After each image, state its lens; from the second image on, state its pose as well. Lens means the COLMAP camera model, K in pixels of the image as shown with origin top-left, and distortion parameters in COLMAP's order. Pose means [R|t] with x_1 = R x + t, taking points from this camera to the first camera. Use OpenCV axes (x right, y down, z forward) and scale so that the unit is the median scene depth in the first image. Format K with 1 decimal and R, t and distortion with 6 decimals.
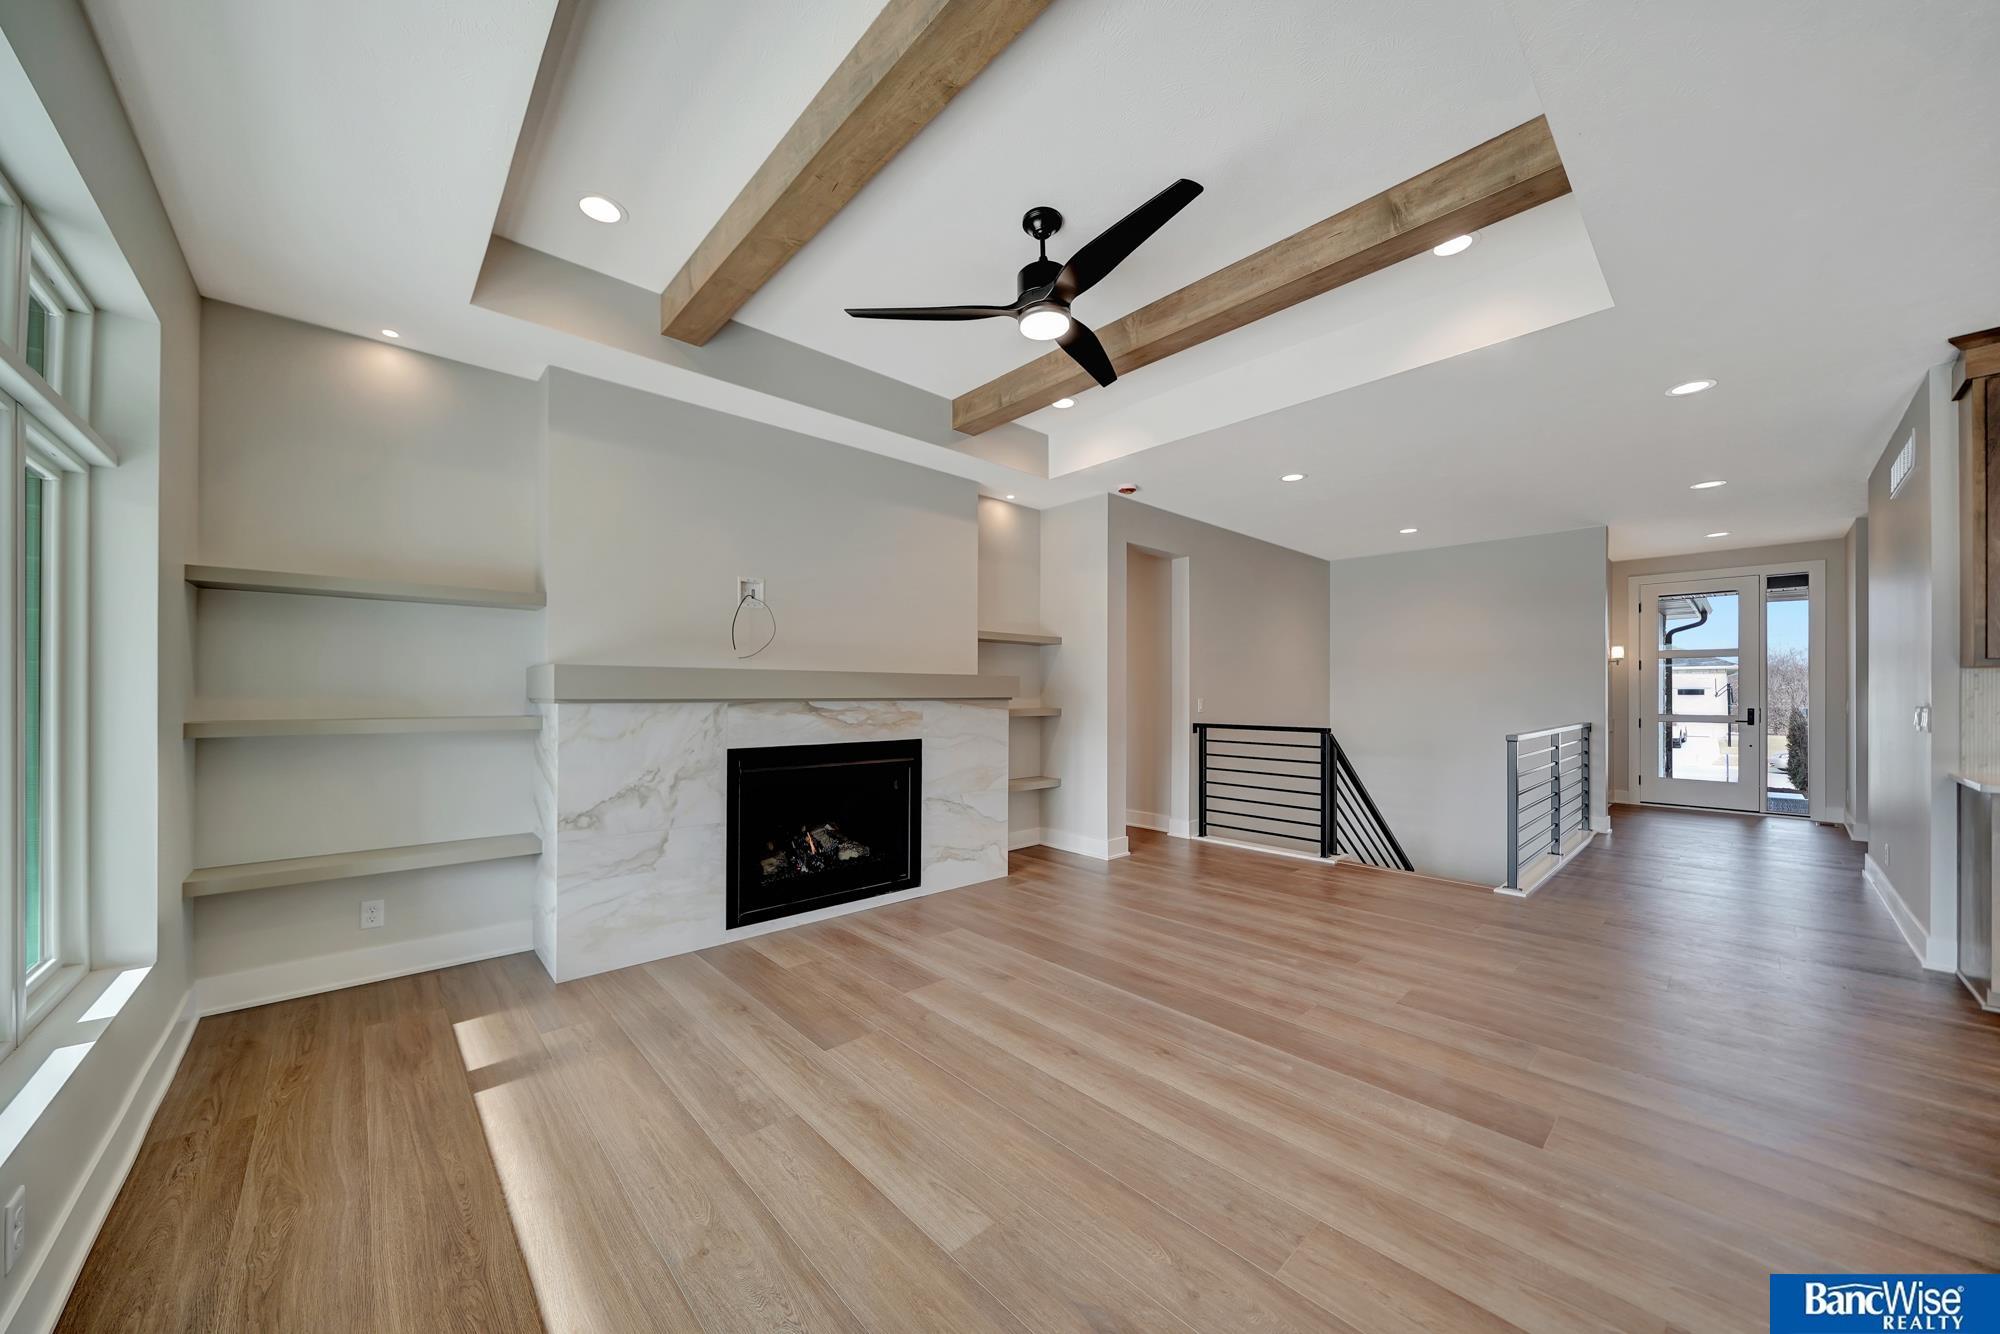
lens RADIAL K [[693.0, 0, 1005.4], [0, 693.0, 693.3], [0, 0, 1]] dist [-0.007389, 0.000236]
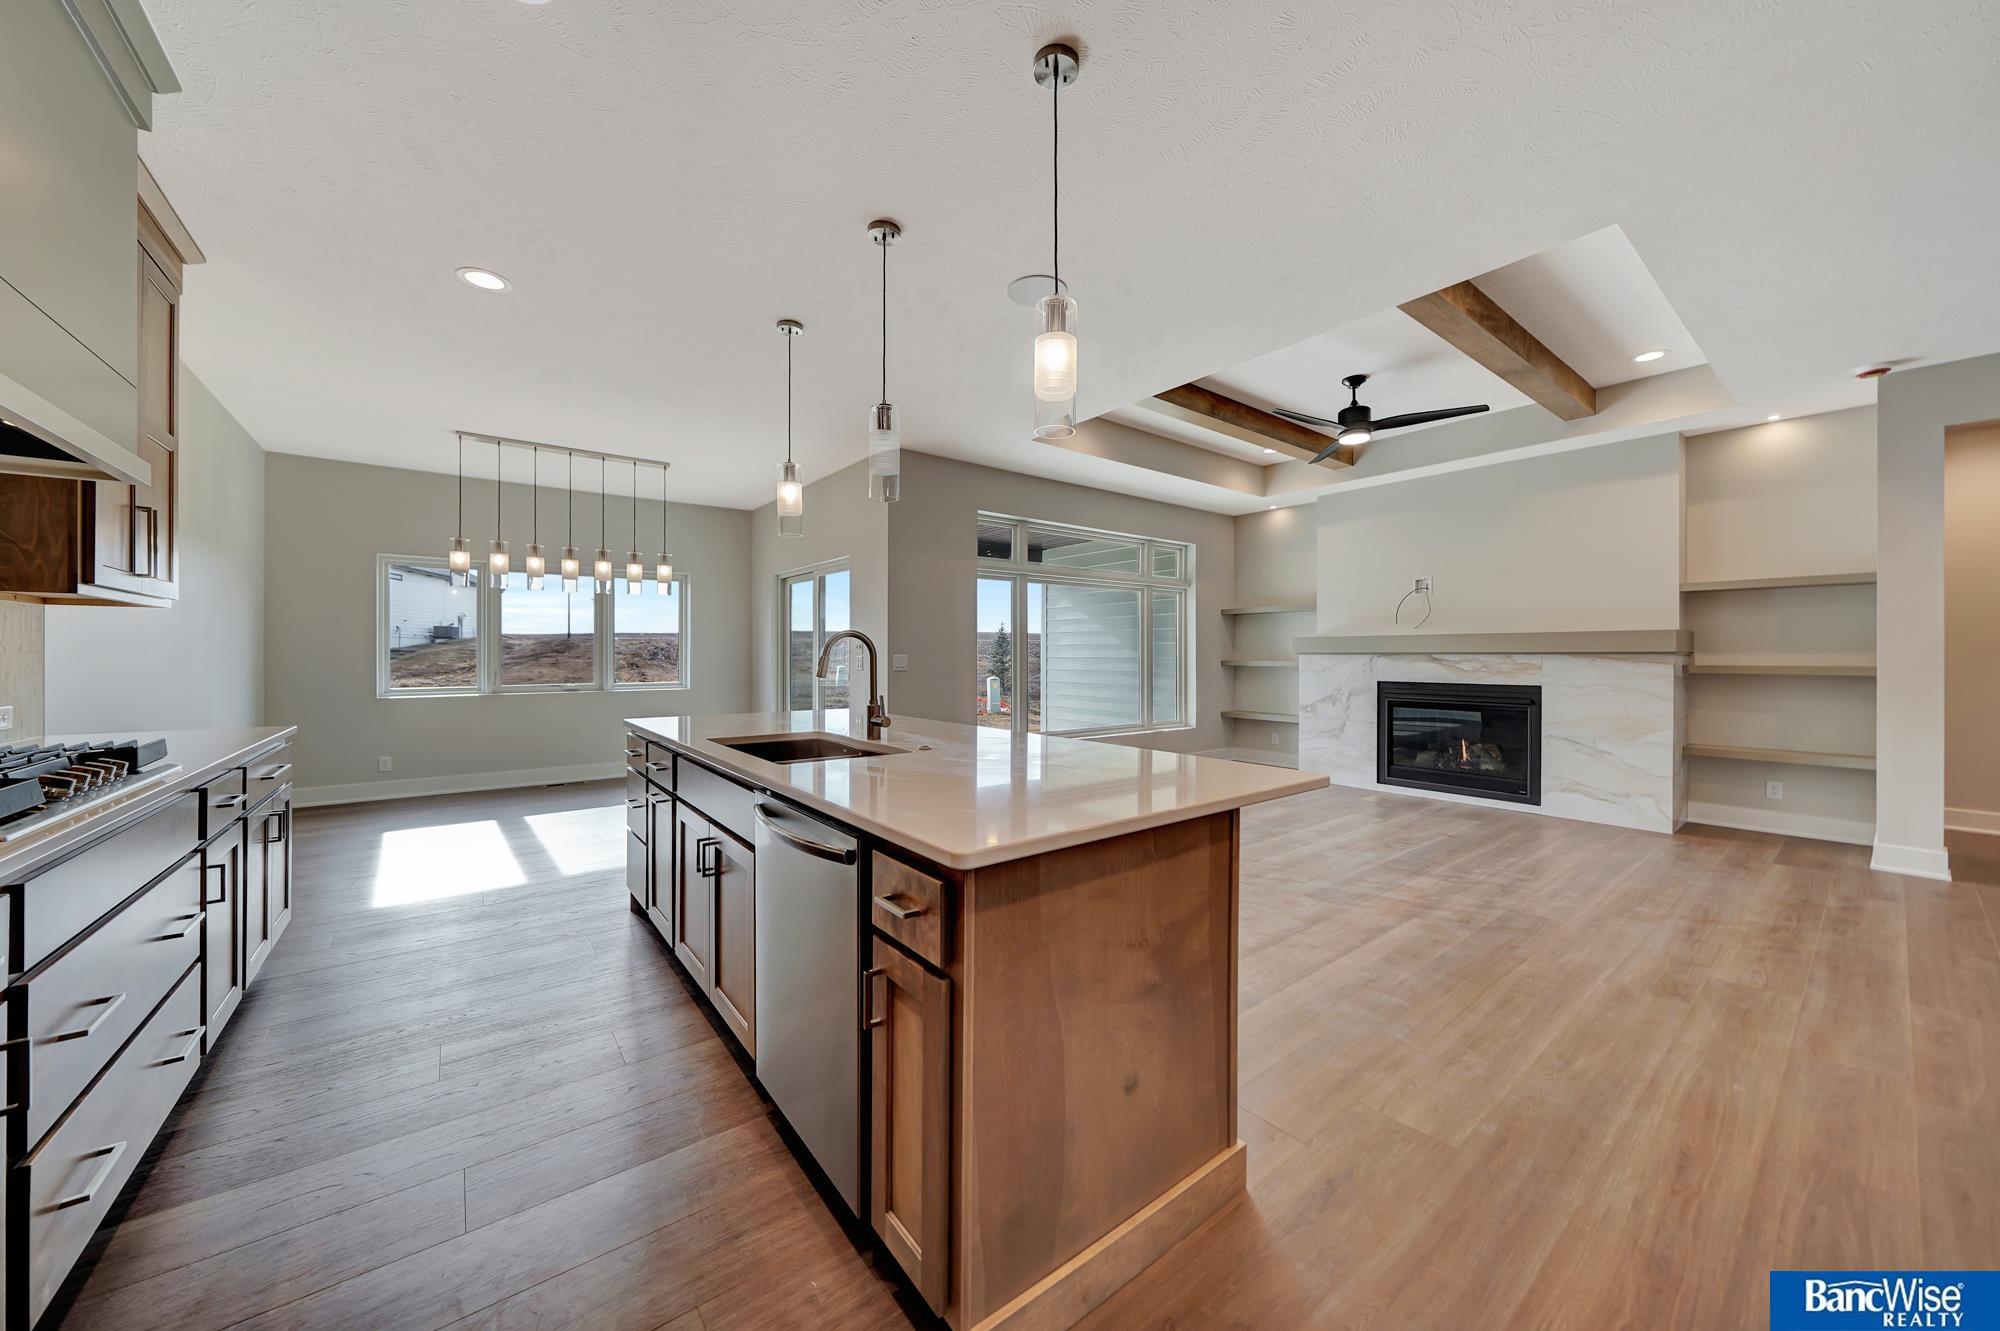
lens RADIAL K [[693.0, 0, 1004.0], [0, 693.0, 661.6], [0, 0, 1]] dist [-0.007389, 0.000236]
pose [[-0.091311, 0.005942, -0.995805, 1.011177], [-0.003878, 0.999972, 0.006322, 0.016295], [0.995815, 0.004439, -0.091286, 0.143801]]
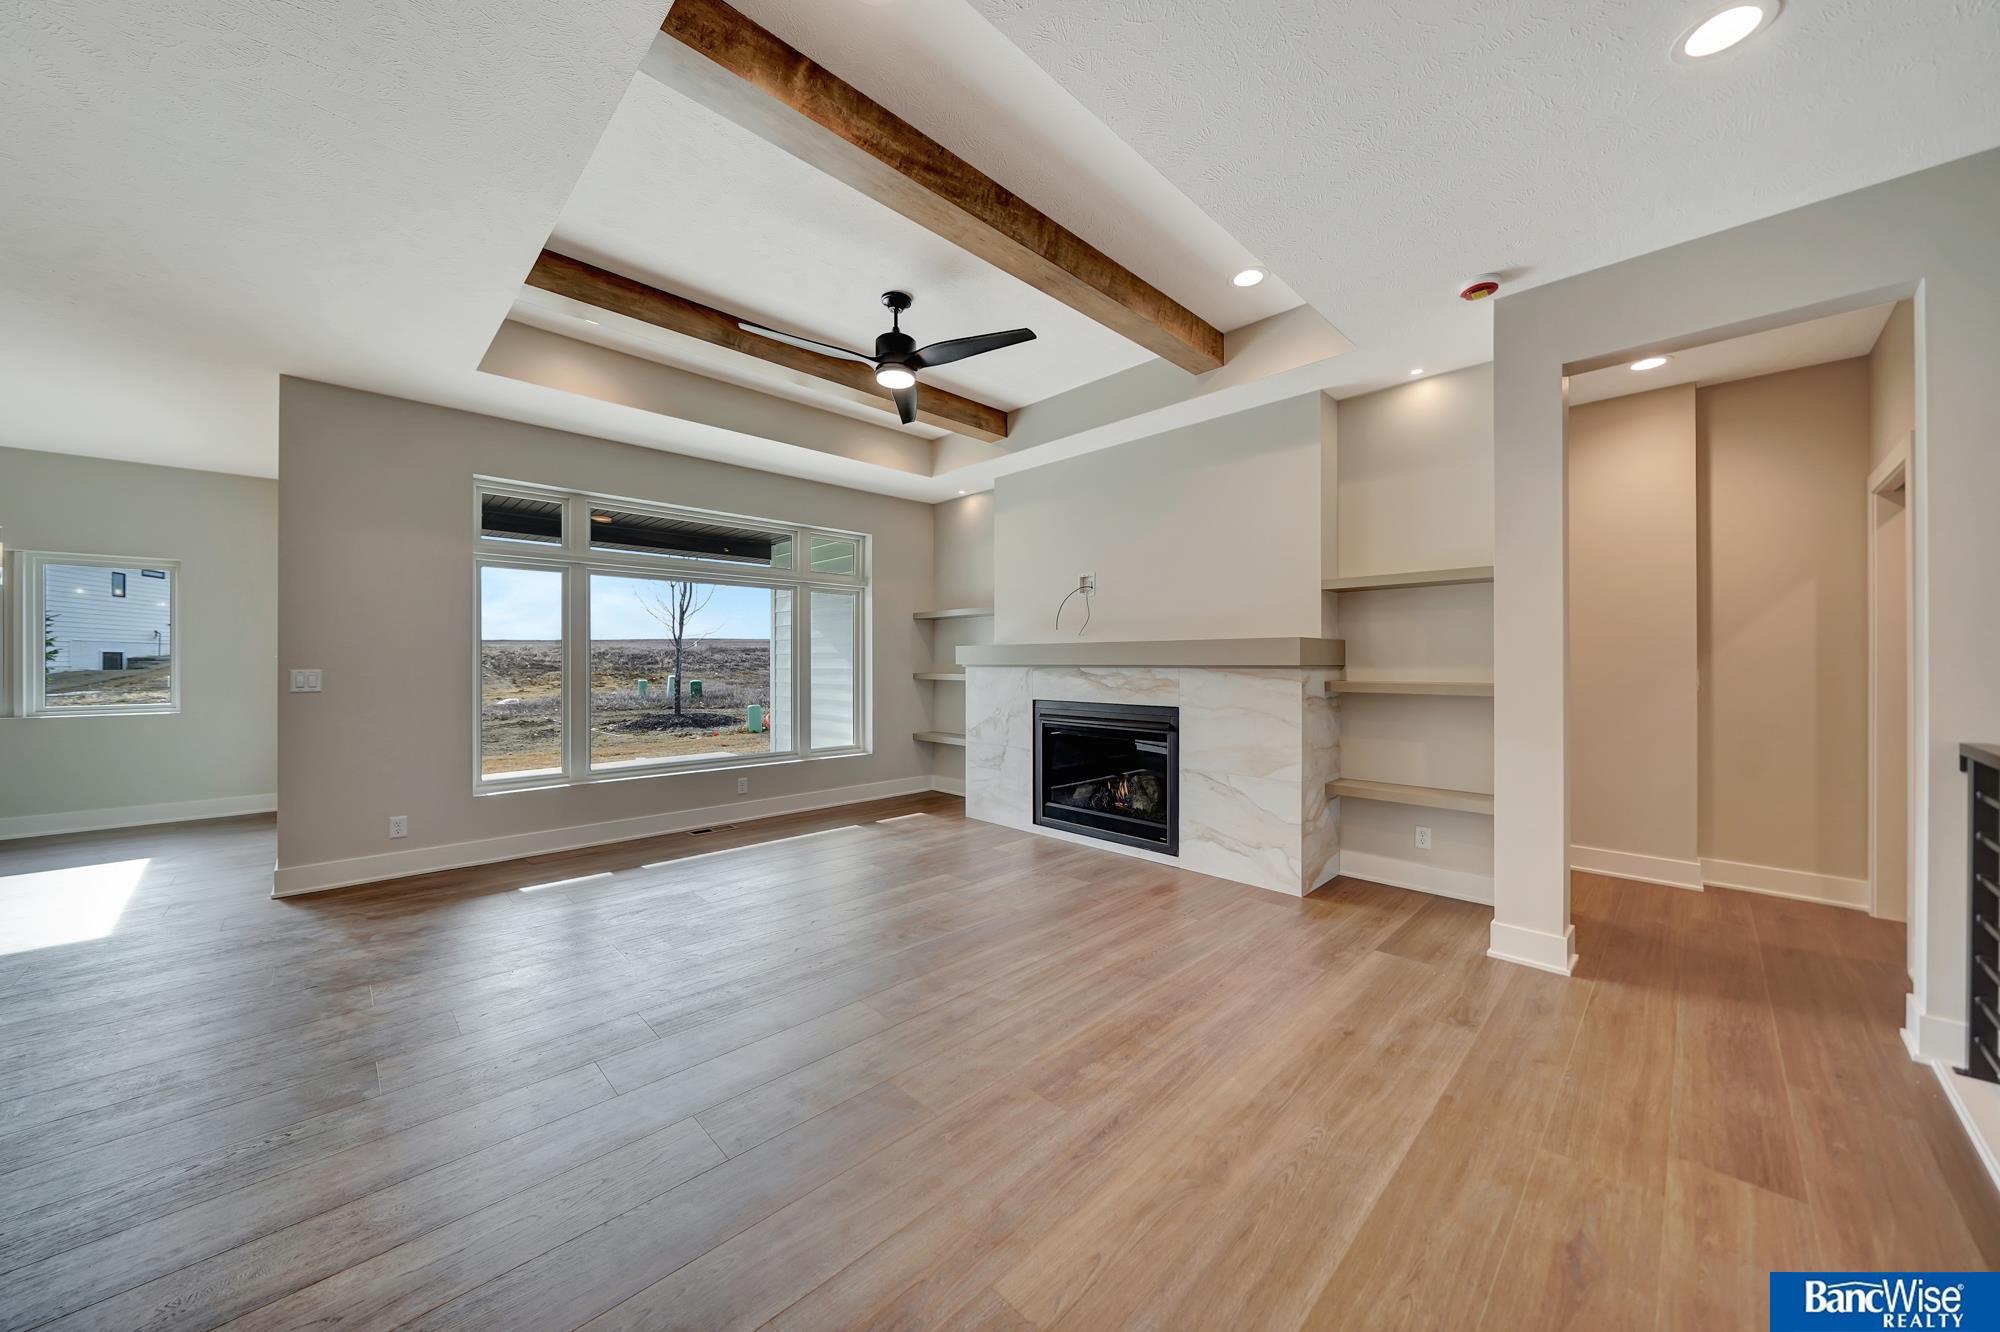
lens RADIAL K [[693.0, 0, 987.6], [0, 693.0, 664.9], [0, 0, 1]] dist [-0.007389, 0.000236]
pose [[0.019789, -0.001865, -0.999802, 0.730109], [-0.002151, 0.999996, -0.001908, 0.007873], [0.999802, 0.002188, 0.019785, 0.610962]]
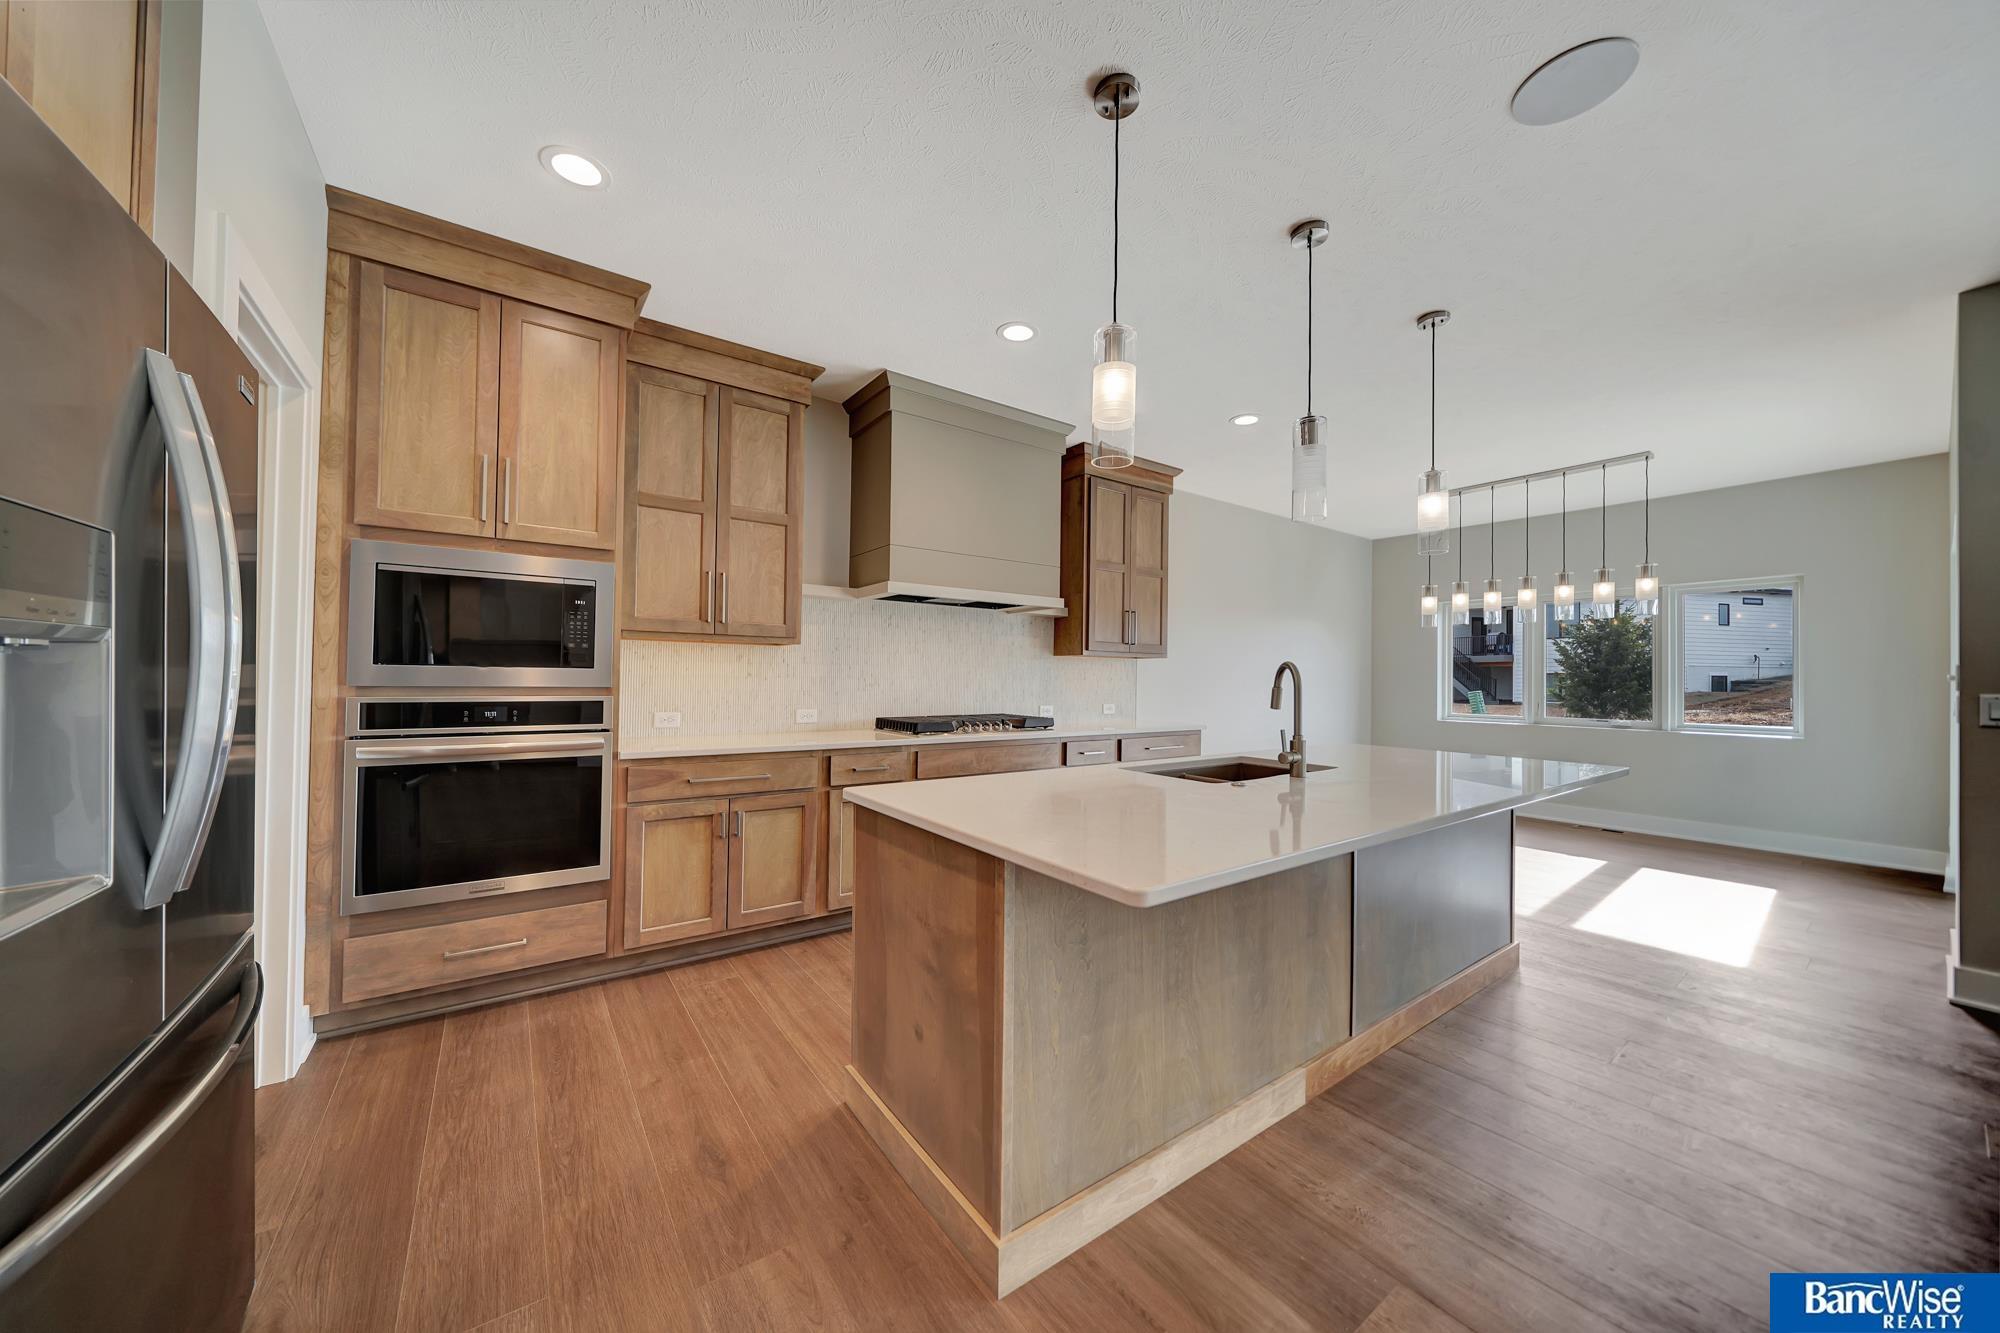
lens RADIAL K [[693.0, 0, 1018.2], [0, 693.0, 666.7], [0, 0, 1]] dist [-0.007389, 0.000236]
pose [[-0.994077, -0.016659, 0.107396, 0.664321], [-0.017992, 0.999773, -0.011452, 0.011154], [-0.107180, -0.013317, -0.994150, 0.487928]]
